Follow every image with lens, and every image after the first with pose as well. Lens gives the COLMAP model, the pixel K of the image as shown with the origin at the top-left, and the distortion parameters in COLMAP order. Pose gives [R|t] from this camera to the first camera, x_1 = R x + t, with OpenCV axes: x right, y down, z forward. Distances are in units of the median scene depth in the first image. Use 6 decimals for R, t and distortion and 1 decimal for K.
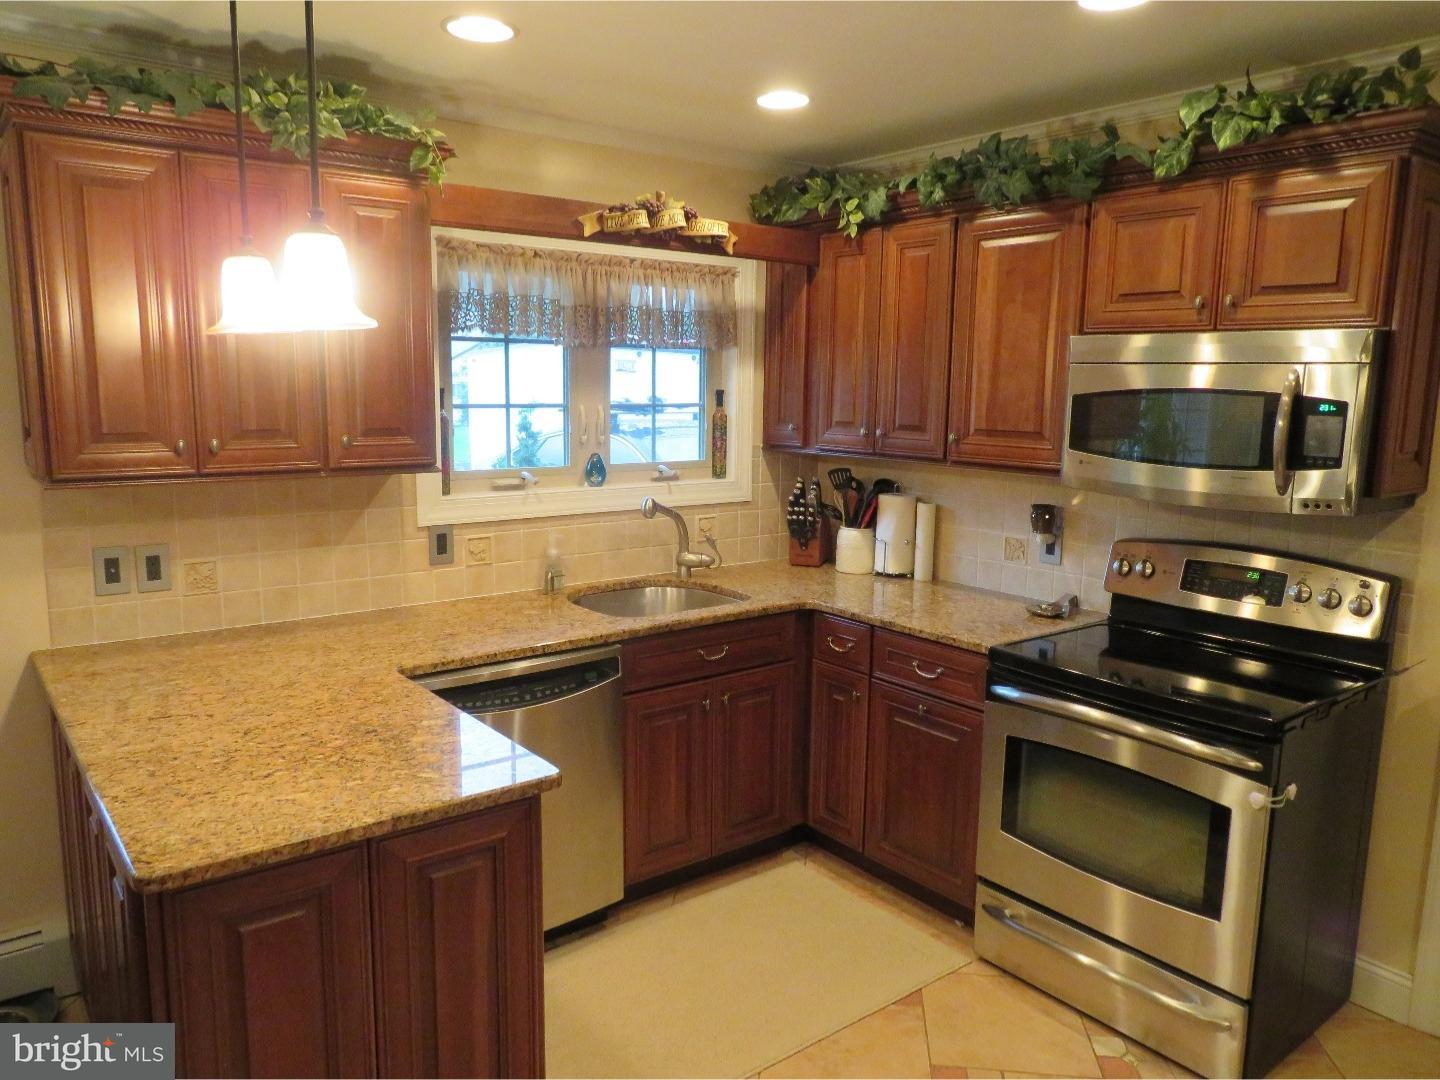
lens RADIAL K [[1028.4, 0, 720.0], [0, 1028.4, 540.0], [0, 0, 1]] dist [-0.009082, 0.002464]
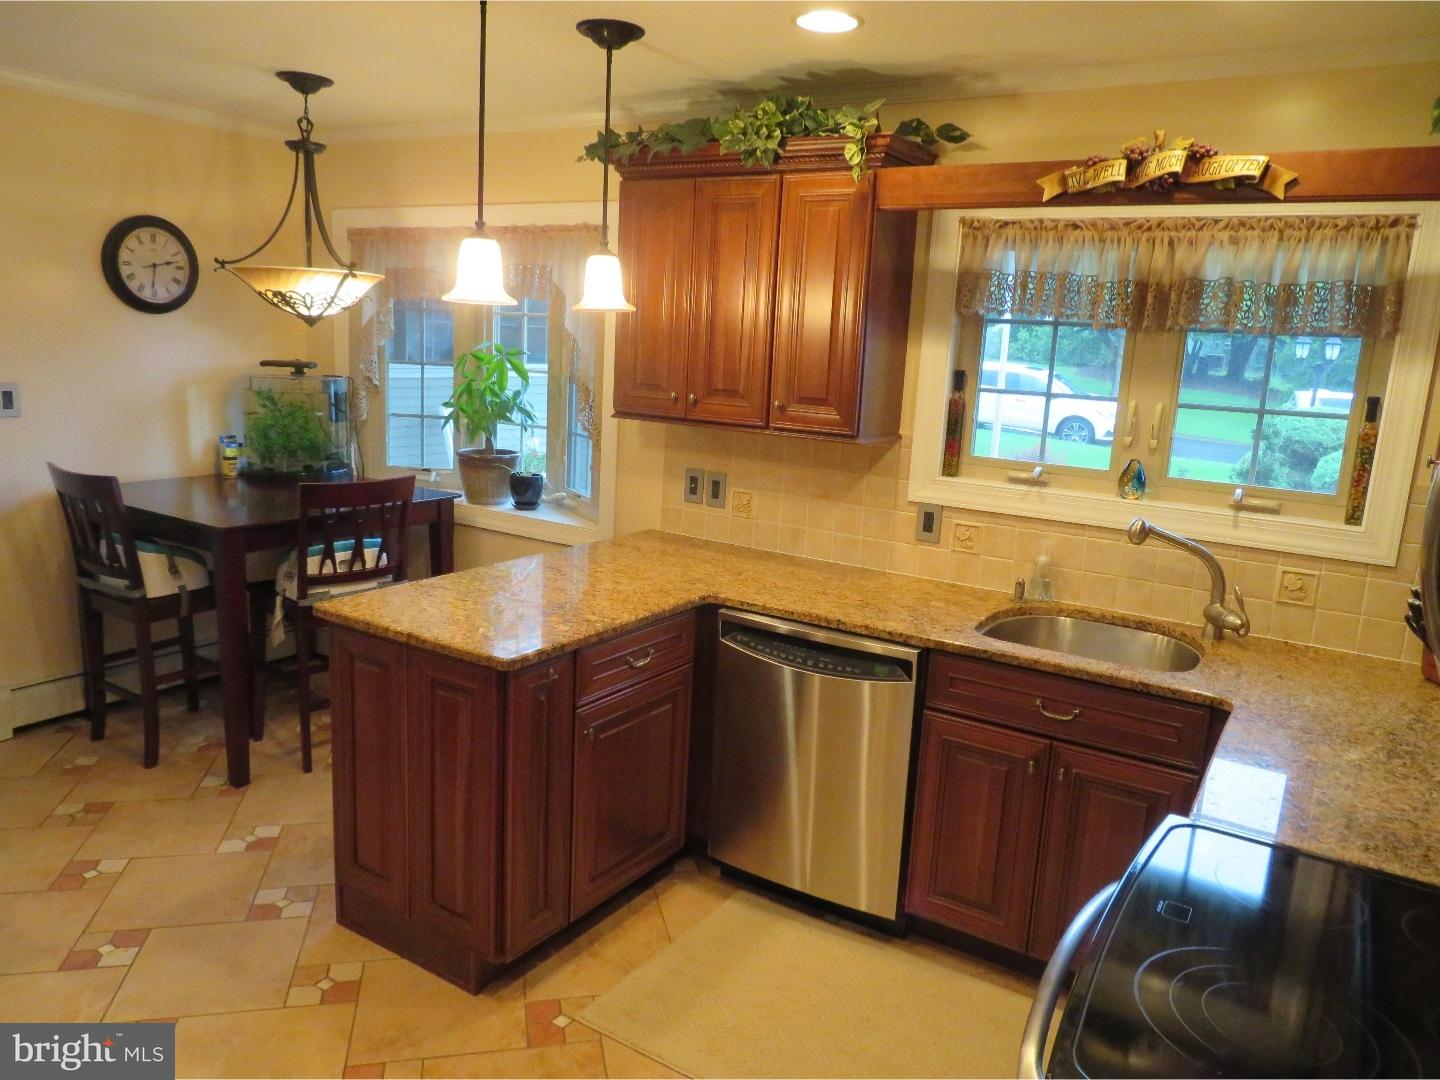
lens RADIAL K [[1028.4, 0, 720.0], [0, 1028.4, 540.0], [0, 0, 1]] dist [-0.009082, 0.002464]
pose [[0.338204, 0.187228, -0.922260, 0.620061], [-0.190707, 0.973311, 0.127658, -0.071611], [0.921547, 0.132707, 0.364884, 0.451493]]
